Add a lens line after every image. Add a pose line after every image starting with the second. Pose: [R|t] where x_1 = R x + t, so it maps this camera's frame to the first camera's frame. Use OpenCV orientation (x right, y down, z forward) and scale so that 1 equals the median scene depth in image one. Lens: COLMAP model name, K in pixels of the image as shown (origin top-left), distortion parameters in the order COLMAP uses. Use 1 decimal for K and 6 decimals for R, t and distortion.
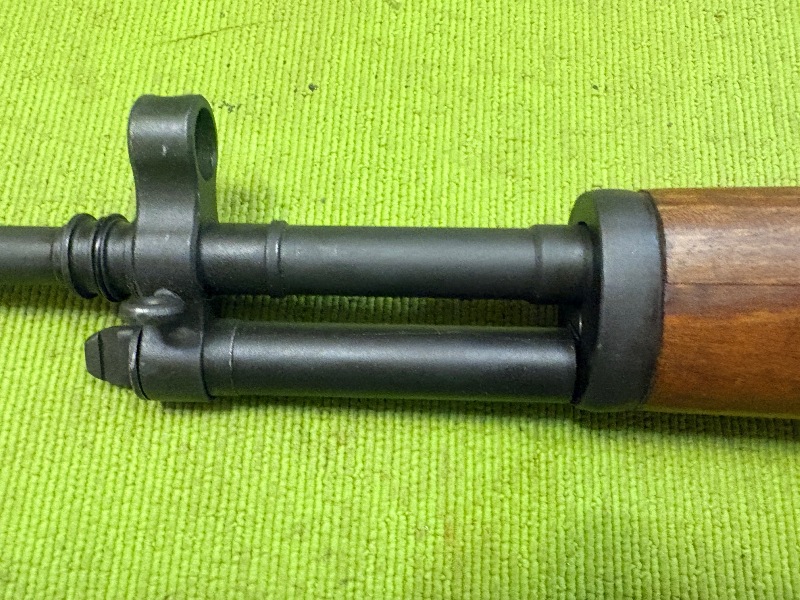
lens RADIAL K [[605.5, 0, 399.4], [0, 605.5, 297.3], [0, 0, 1]] dist [-0.004654, 0.006855]
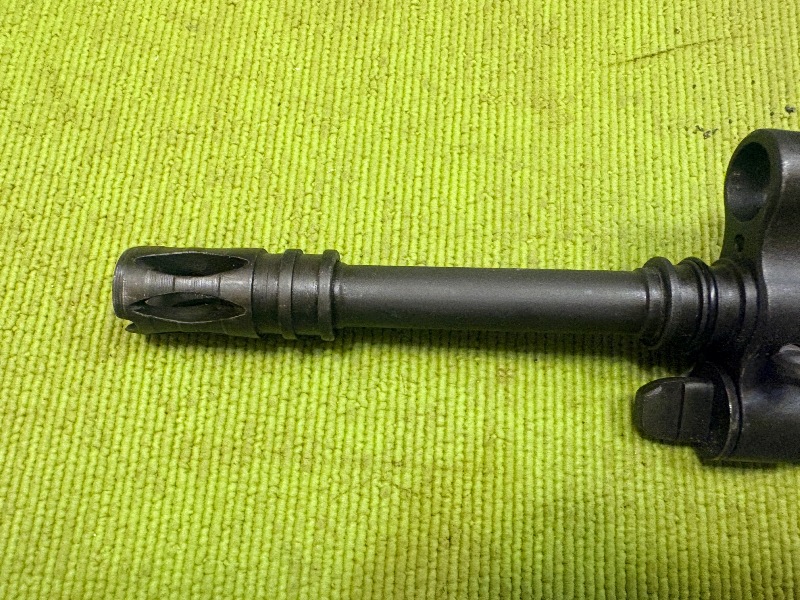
lens RADIAL K [[605.5, 0, 400.0], [0, 605.5, 302.0], [0, 0, 1]] dist [-0.004654, 0.006855]
pose [[0.999302, 0.004878, -0.037037, -0.740565], [-0.004468, 0.999928, 0.011152, -0.066291], [0.037089, -0.010979, 0.999252, 0.059521]]
